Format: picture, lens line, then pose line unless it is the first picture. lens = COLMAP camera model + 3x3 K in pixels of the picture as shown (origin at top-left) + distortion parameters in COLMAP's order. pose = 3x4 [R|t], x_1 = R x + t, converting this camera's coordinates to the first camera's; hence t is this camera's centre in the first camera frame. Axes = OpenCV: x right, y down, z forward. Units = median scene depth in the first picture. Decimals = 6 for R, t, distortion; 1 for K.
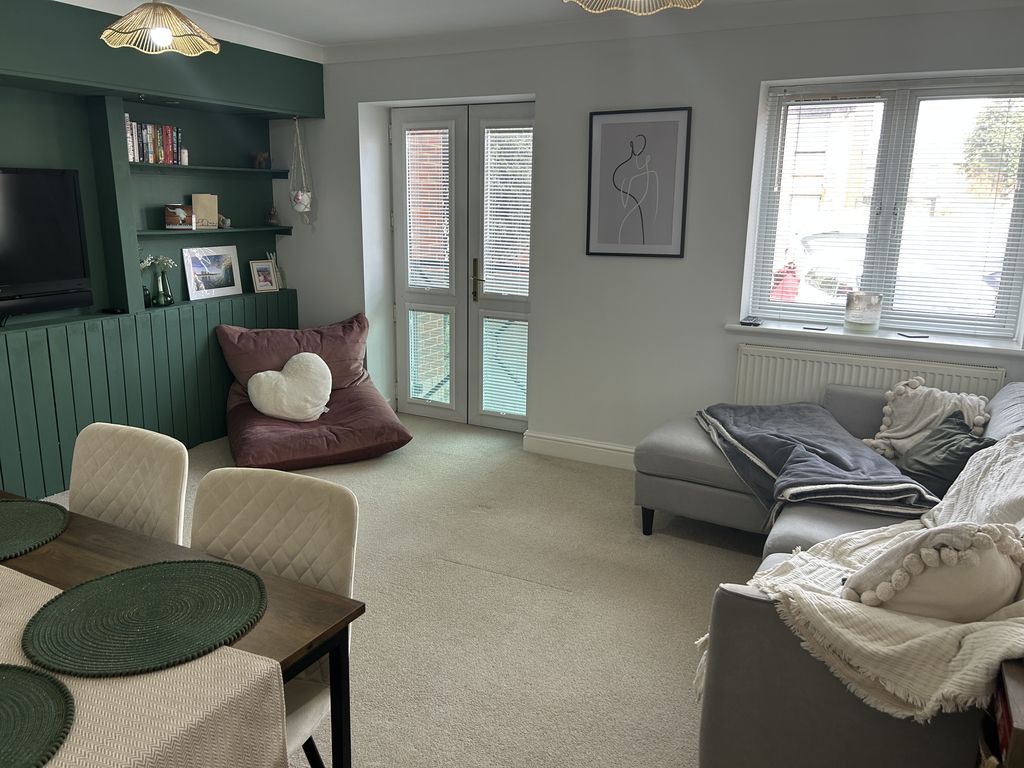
lens RADIAL K [[764.9, 0, 510.0], [0, 764.9, 381.3], [0, 0, 1]] dist [0.065028, -0.087122]
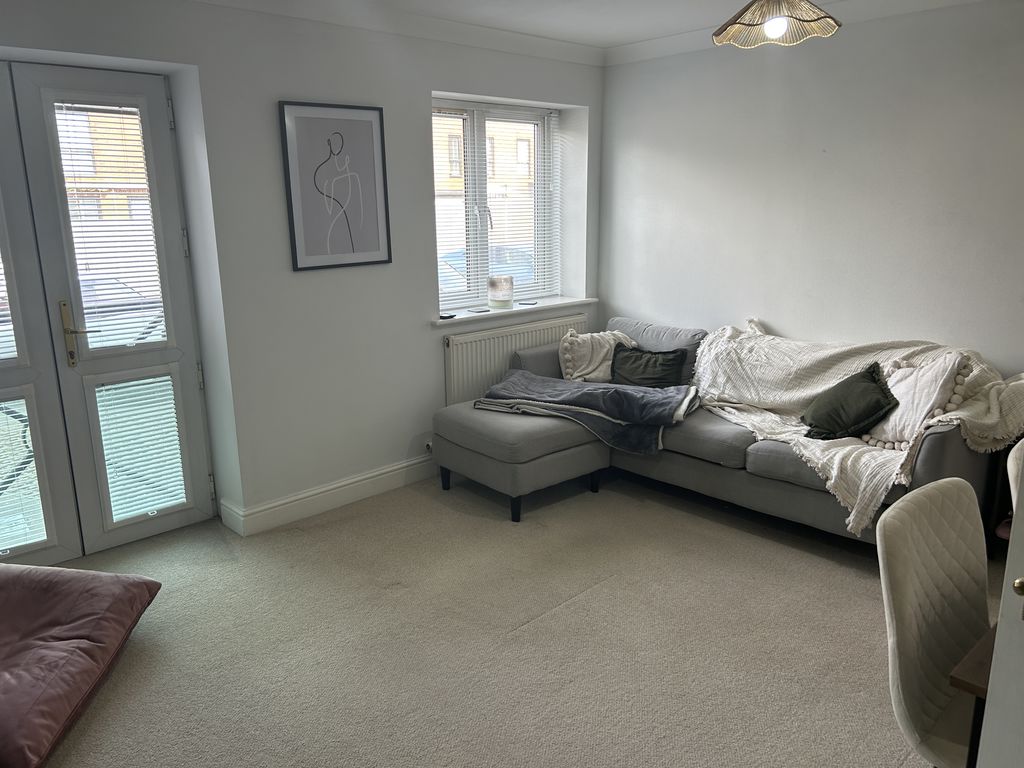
lens RADIAL K [[764.9, 0, 510.0], [0, 764.9, 381.3], [0, 0, 1]] dist [0.065028, -0.087122]
pose [[0.327240, -0.235080, 0.915233, -0.621810], [0.238792, 0.957697, 0.160607, -0.129804], [-0.914272, 0.165993, 0.369532, 0.499476]]
